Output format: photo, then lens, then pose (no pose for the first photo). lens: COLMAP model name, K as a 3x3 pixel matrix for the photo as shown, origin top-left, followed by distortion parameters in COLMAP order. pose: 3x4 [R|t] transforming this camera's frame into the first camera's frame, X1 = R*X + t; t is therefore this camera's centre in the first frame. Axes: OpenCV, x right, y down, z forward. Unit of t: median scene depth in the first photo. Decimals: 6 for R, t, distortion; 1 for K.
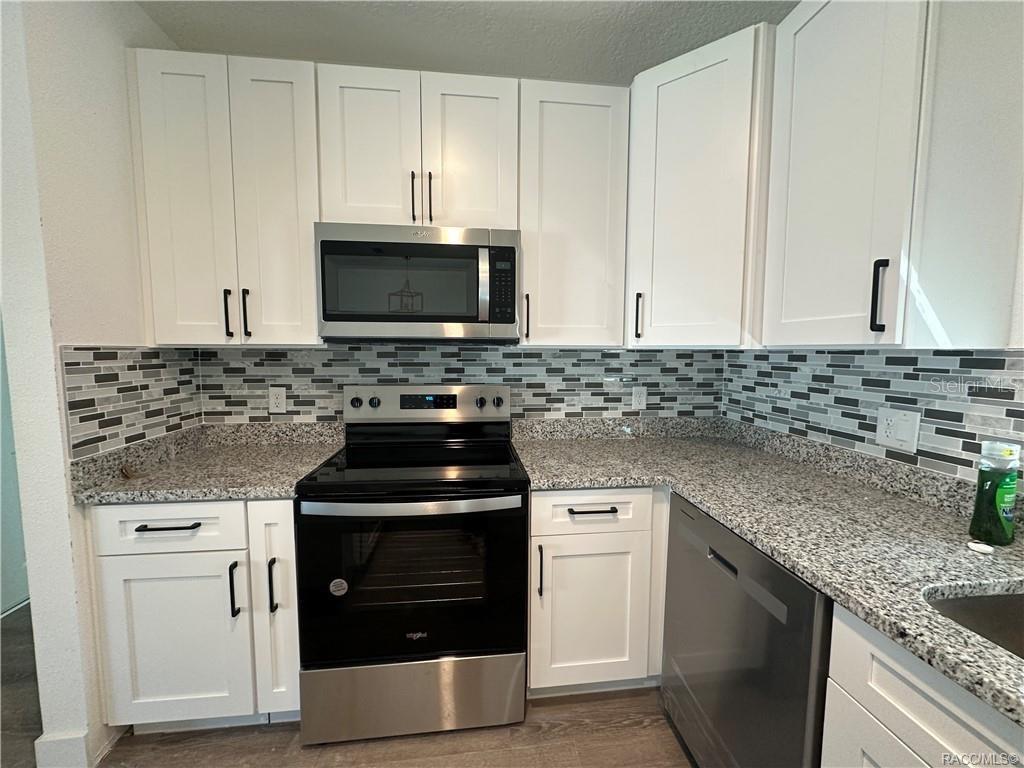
lens RADIAL K [[409.9, 0, 512.0], [0, 409.9, 384.0], [0, 0, 1]] dist [-0.001004, 0.000326]
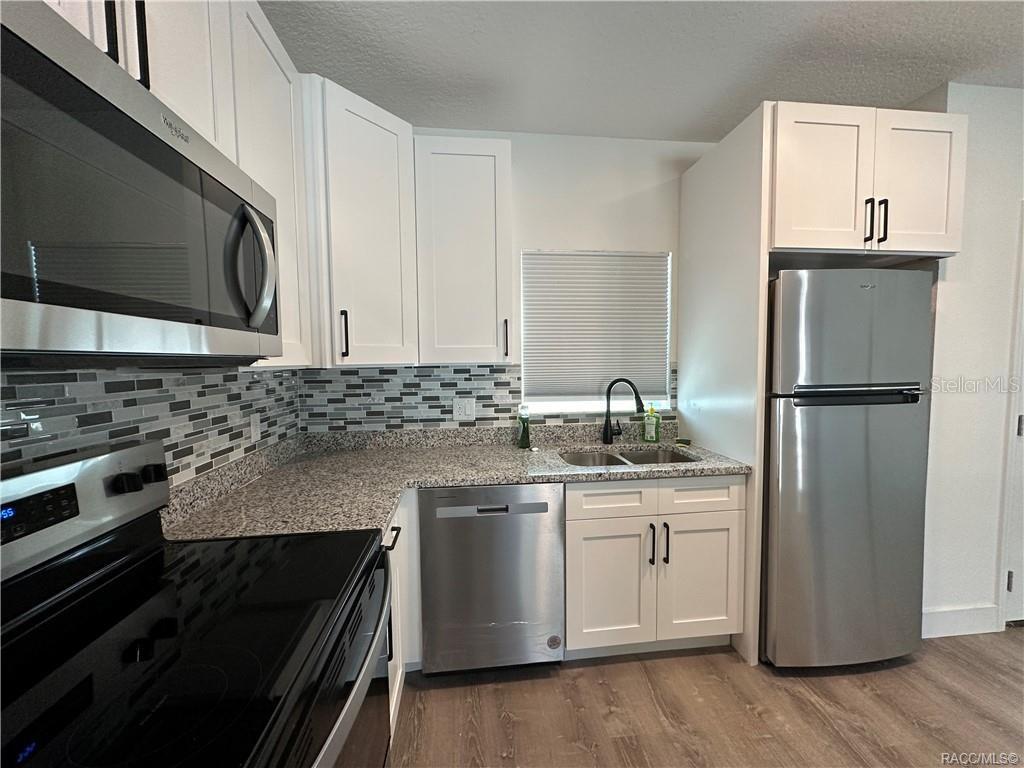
lens RADIAL K [[409.9, 0, 512.0], [0, 409.9, 384.0], [0, 0, 1]] dist [-0.001004, 0.000326]
pose [[0.002492, -0.063673, 0.997968, -0.645842], [0.094523, 0.993518, 0.063153, -0.071686], [-0.995520, 0.094173, 0.008495, 0.600610]]
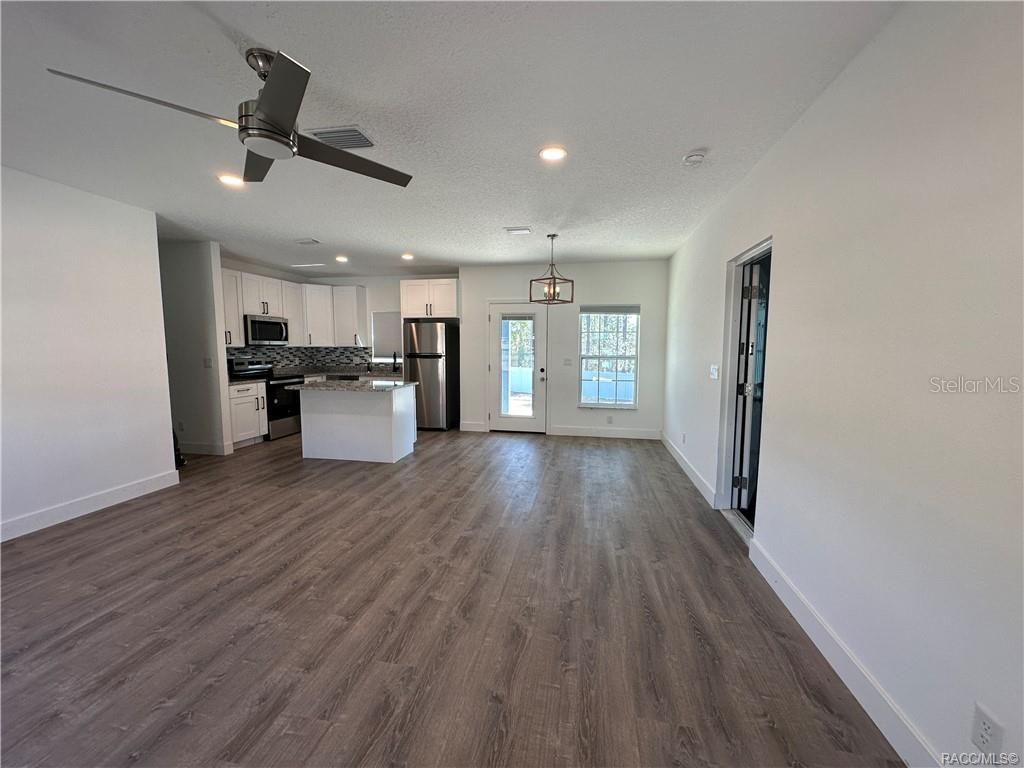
lens RADIAL K [[409.9, 0, 512.0], [0, 409.9, 384.0], [0, 0, 1]] dist [-0.001004, 0.000326]
pose [[0.303537, -0.092930, 0.948277, -3.147969], [0.078565, 0.994285, 0.072290, 0.156225], [-0.949575, 0.052558, 0.309103, -2.307986]]
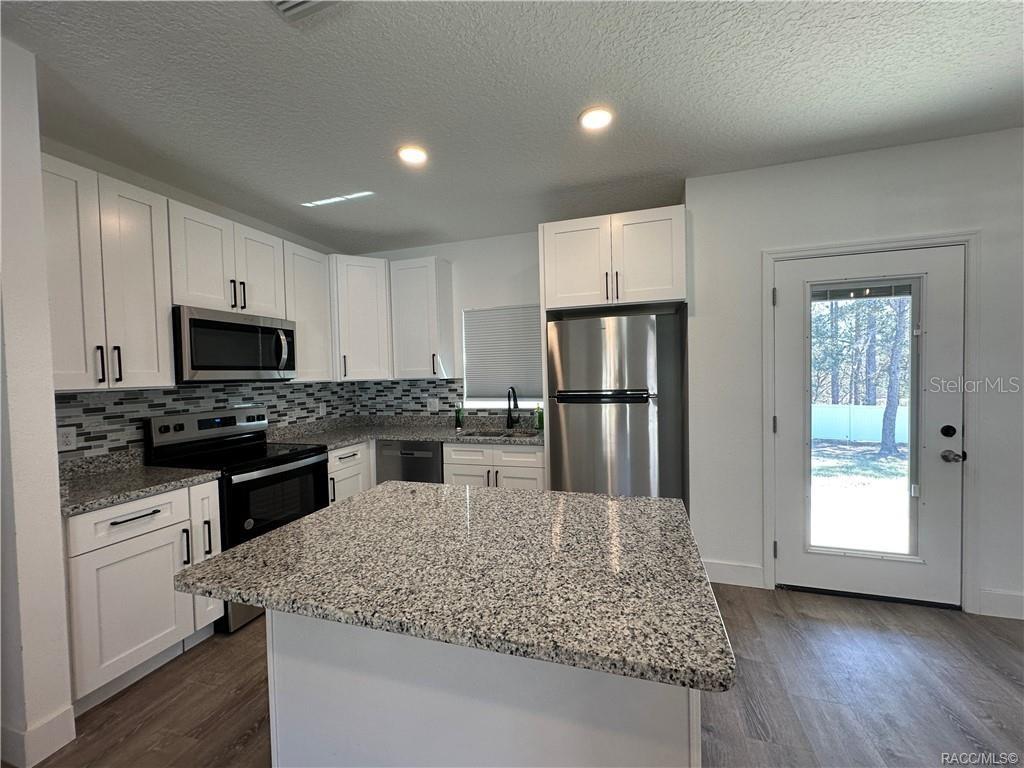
lens RADIAL K [[409.9, 0, 512.0], [0, 409.9, 384.0], [0, 0, 1]] dist [-0.001004, 0.000326]
pose [[0.413065, -0.038639, 0.909881, -1.241685], [0.102920, 0.994680, -0.004483, 0.023836], [-0.904867, 0.095497, 0.414844, -0.638322]]
